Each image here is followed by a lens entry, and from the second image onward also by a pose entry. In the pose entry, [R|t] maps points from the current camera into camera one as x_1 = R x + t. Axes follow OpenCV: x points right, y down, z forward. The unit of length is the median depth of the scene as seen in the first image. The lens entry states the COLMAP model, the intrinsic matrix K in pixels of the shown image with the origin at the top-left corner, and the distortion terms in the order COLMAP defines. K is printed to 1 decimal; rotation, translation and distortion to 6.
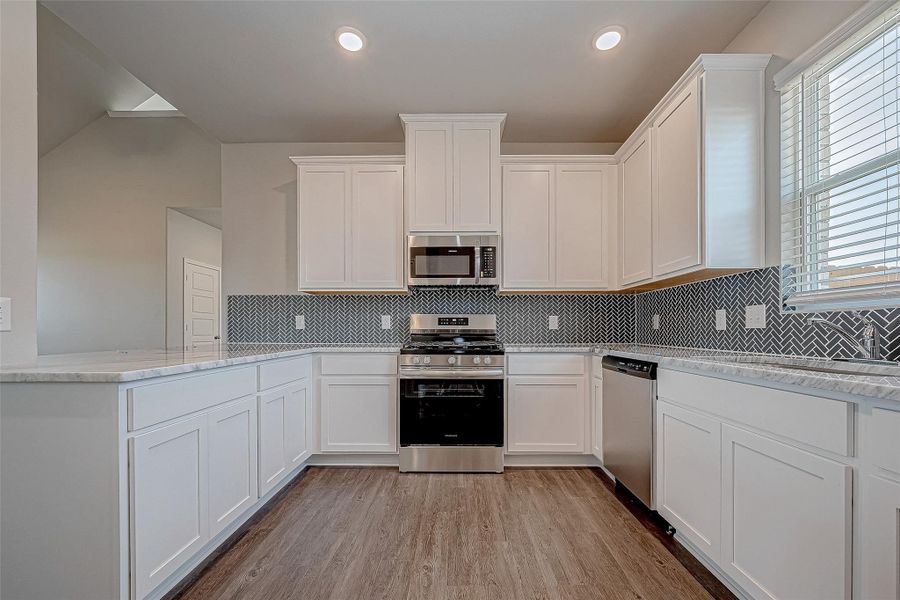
lens RADIAL K [[367.5, 0, 453.6], [0, 367.5, 325.8], [0, 0, 1]] dist [-0.001163, 0.001065]
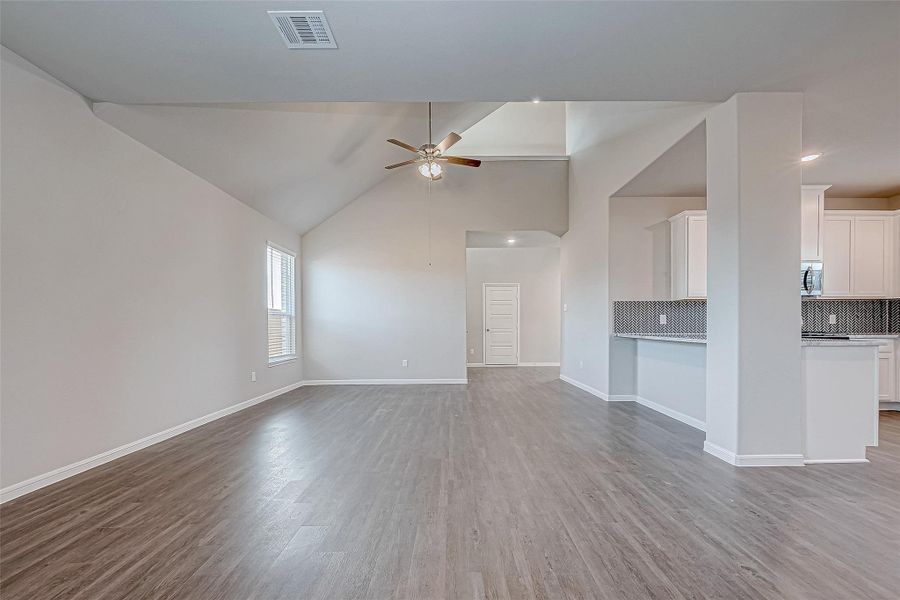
lens RADIAL K [[367.5, 0, 456.6], [0, 367.5, 330.9], [0, 0, 1]] dist [-0.001163, 0.001065]
pose [[0.999085, -0.003390, 0.042624, -1.634898], [0.002274, 0.999654, 0.026208, -0.006035], [-0.042698, -0.026087, 0.998747, -0.532843]]
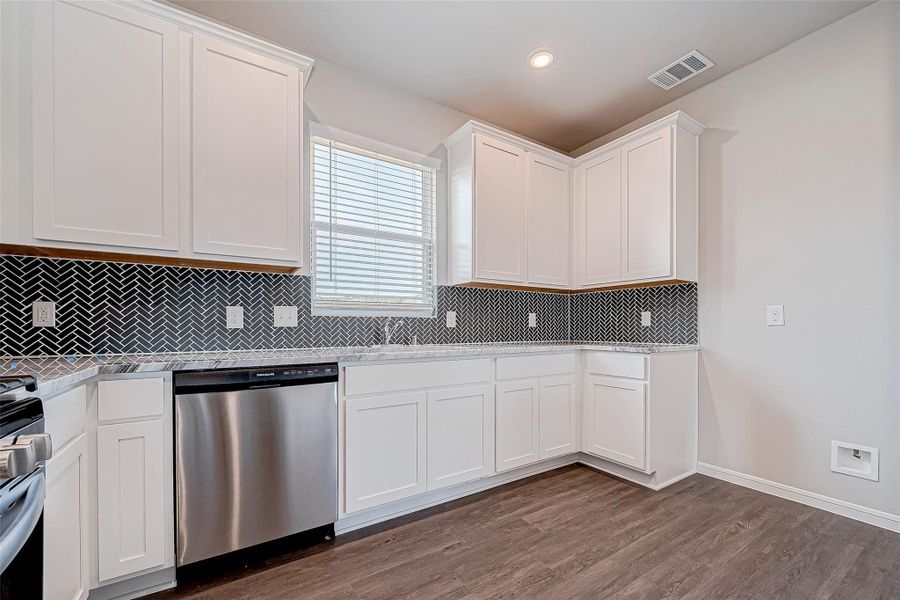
lens RADIAL K [[367.5, 0, 470.1], [0, 367.5, 325.8], [0, 0, 1]] dist [-0.001163, 0.001065]
pose [[-0.570017, 0.006798, 0.821604, -0.291824], [-0.006854, 0.999892, -0.013028, 0.010237], [-0.821604, -0.013057, -0.569909, 0.869455]]
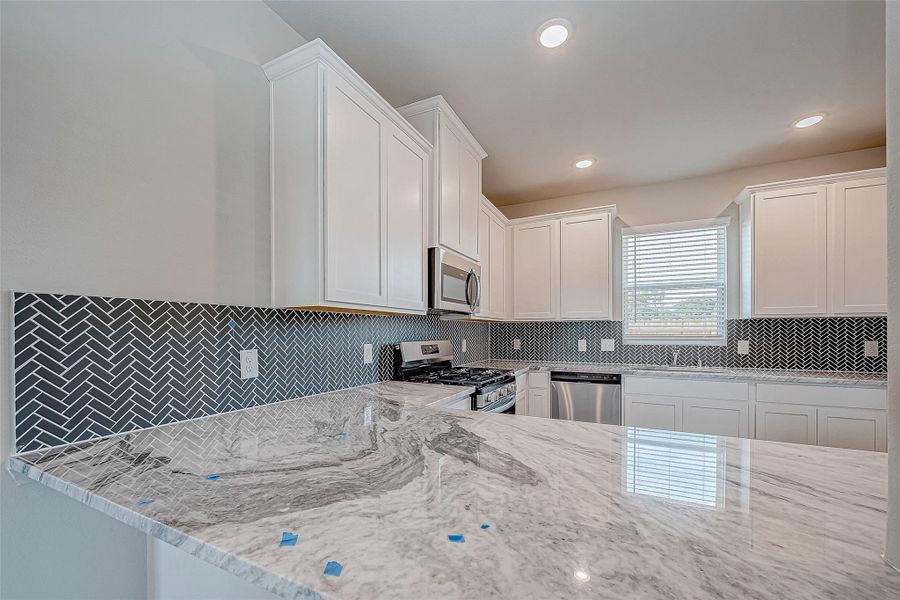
lens RADIAL K [[367.5, 0, 456.2], [0, 367.5, 329.5], [0, 0, 1]] dist [-0.001163, 0.001065]
pose [[0.408211, 0.003674, 0.912880, -0.944779], [-0.010223, 0.999948, 0.000547, -0.074096], [-0.912830, -0.009556, 0.408227, 0.693334]]
